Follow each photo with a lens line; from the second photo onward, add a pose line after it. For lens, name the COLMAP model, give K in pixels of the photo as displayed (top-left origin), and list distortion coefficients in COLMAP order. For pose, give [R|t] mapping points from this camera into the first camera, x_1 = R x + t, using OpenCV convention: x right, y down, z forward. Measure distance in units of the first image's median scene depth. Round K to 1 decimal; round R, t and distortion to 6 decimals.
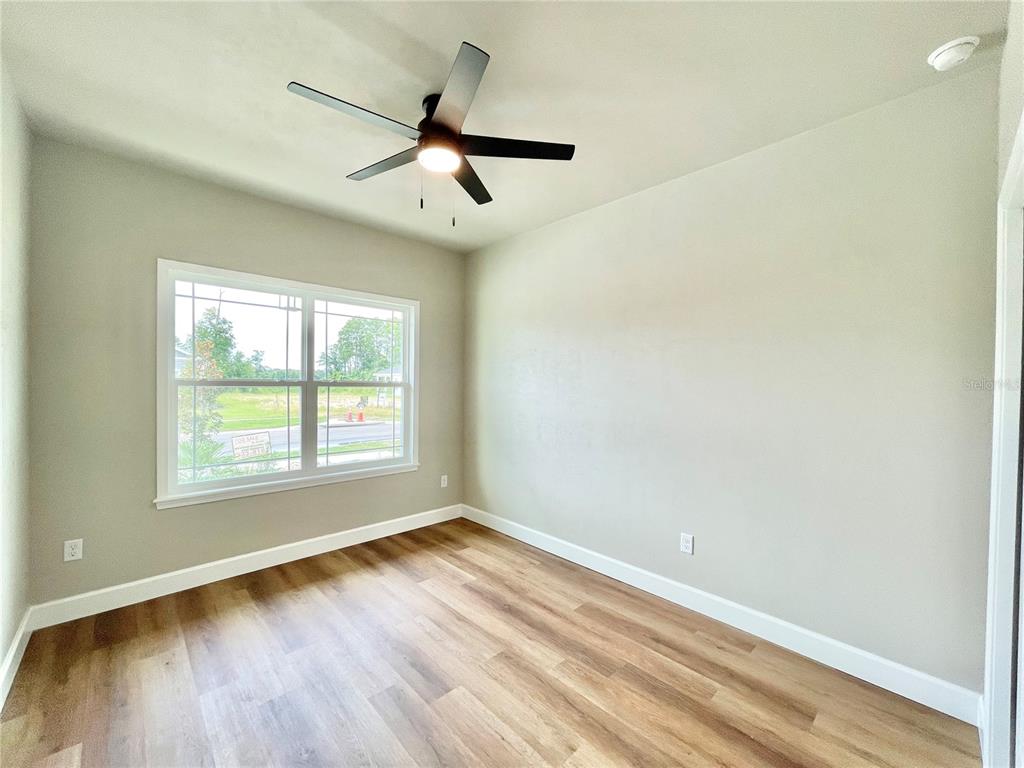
lens RADIAL K [[405.7, 0, 512.0], [0, 405.7, 387.5], [0, 0, 1]] dist [-0.007598, 0.000462]
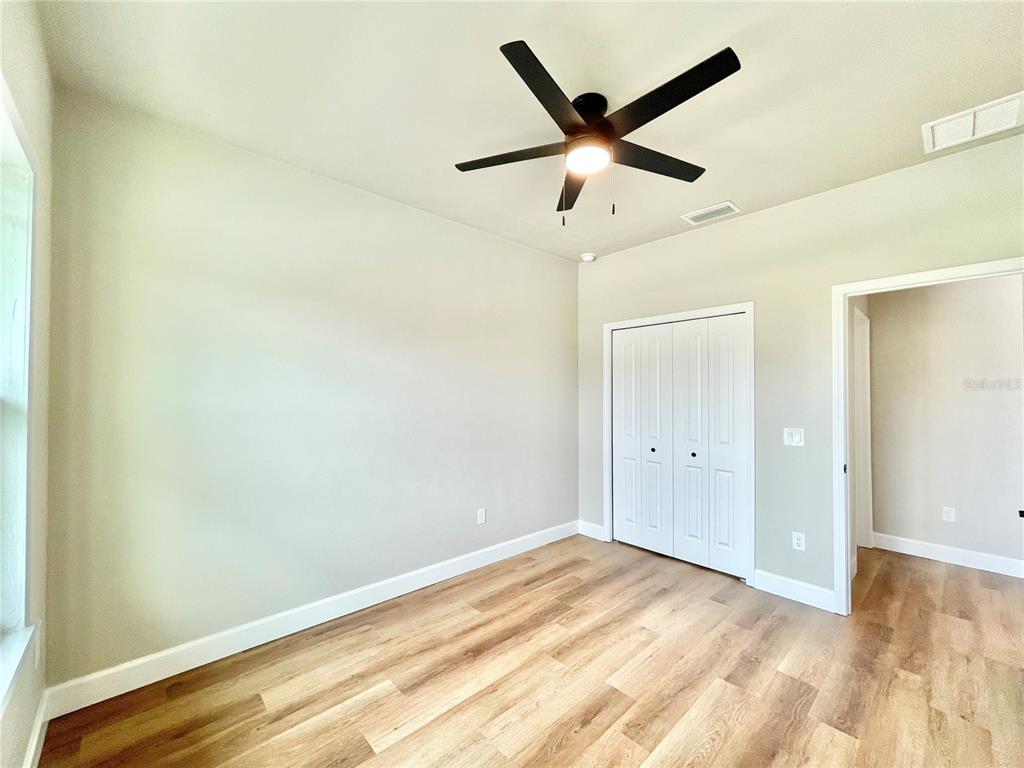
lens RADIAL K [[405.7, 0, 513.1], [0, 405.7, 386.2], [0, 0, 1]] dist [-0.007598, 0.000462]
pose [[0.034417, 0.008053, 0.999375, -0.868511], [0.006836, 0.999942, -0.008293, -0.014861], [-0.999384, 0.007117, 0.034360, 0.875579]]
